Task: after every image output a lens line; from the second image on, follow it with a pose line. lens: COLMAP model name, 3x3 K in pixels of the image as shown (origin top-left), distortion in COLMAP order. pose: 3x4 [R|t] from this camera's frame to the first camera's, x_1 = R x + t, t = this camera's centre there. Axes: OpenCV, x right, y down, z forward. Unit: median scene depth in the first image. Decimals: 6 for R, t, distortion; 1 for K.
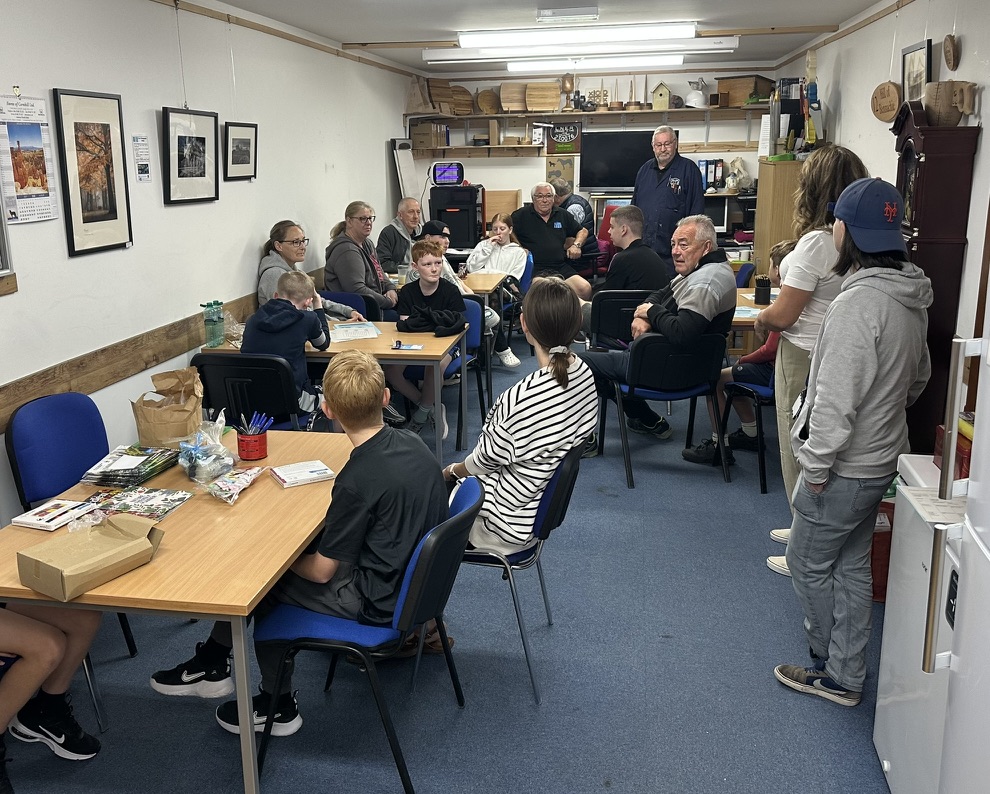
lens RADIAL K [[918.8, 0, 485.8], [0, 918.8, 370.4], [0, 0, 1]] dist [0.037233, 0.000000]
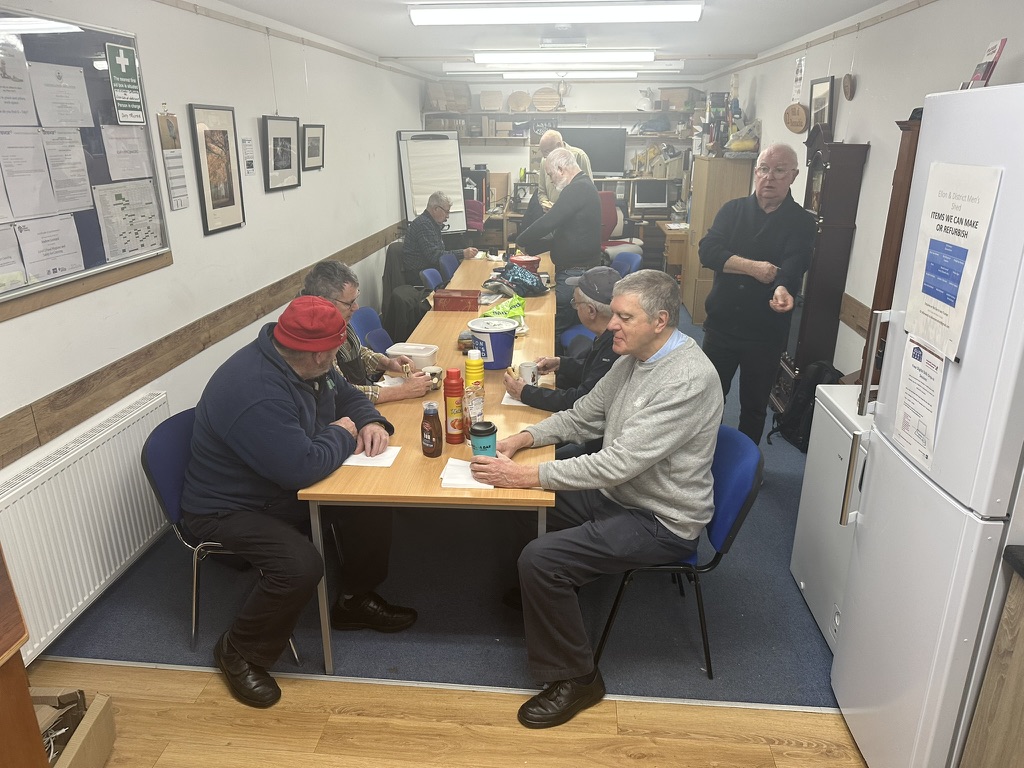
lens RADIAL K [[713.8, 0, 511.6], [0, 713.8, 381.6], [0, 0, 1]] dist [-0.005073, 0.007630]
pose [[0.996373, -0.011680, 0.084293, -0.088980], [0.002504, 0.994130, 0.108162, -0.021490], [-0.085061, -0.107559, 0.990553, -0.051107]]
